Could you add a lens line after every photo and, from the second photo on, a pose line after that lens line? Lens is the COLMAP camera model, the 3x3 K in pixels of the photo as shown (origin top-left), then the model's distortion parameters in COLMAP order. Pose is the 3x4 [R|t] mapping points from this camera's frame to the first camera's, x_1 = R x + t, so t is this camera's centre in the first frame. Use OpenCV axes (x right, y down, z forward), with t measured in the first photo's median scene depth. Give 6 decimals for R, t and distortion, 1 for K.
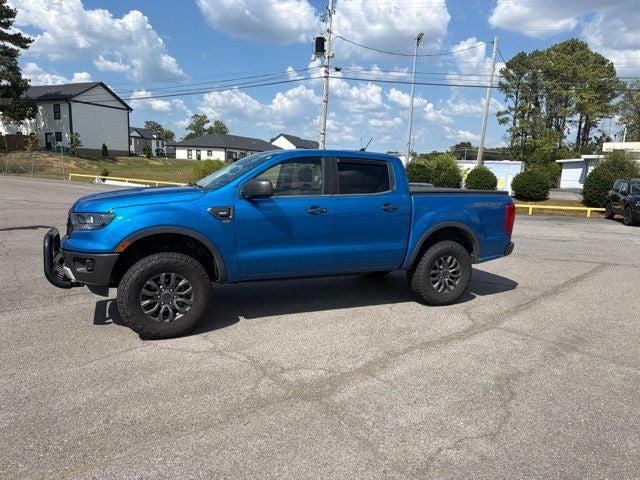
lens RADIAL K [[451.3, 0, 321.7], [0, 451.3, 239.2], [0, 0, 1]] dist [0.040379, -0.051602]
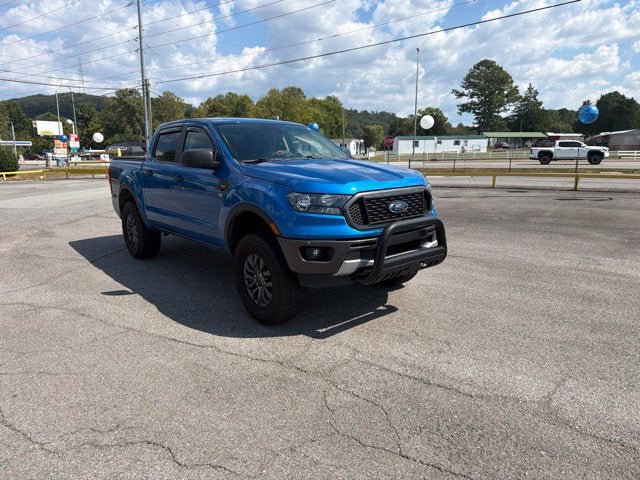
lens RADIAL K [[451.3, 0, 321.7], [0, 451.3, 239.2], [0, 0, 1]] dist [0.040379, -0.051602]
pose [[-0.268544, -0.218402, 0.938181, -0.138839], [0.147523, 0.953143, 0.264112, -0.023520], [-0.951904, 0.209329, -0.223742, 0.141977]]
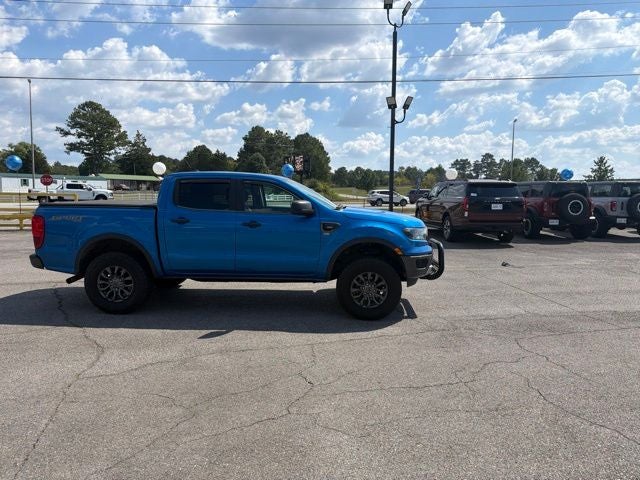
lens RADIAL K [[450.0, 0, 322.4], [0, 450.0, 234.5], [0, 0, 1]] dist [0.043382, -0.057162]
pose [[-0.891466, -0.089155, 0.444229, -0.095473], [0.024443, 0.969558, 0.243639, -0.041715], [-0.452428, 0.228054, -0.862149, 0.252663]]
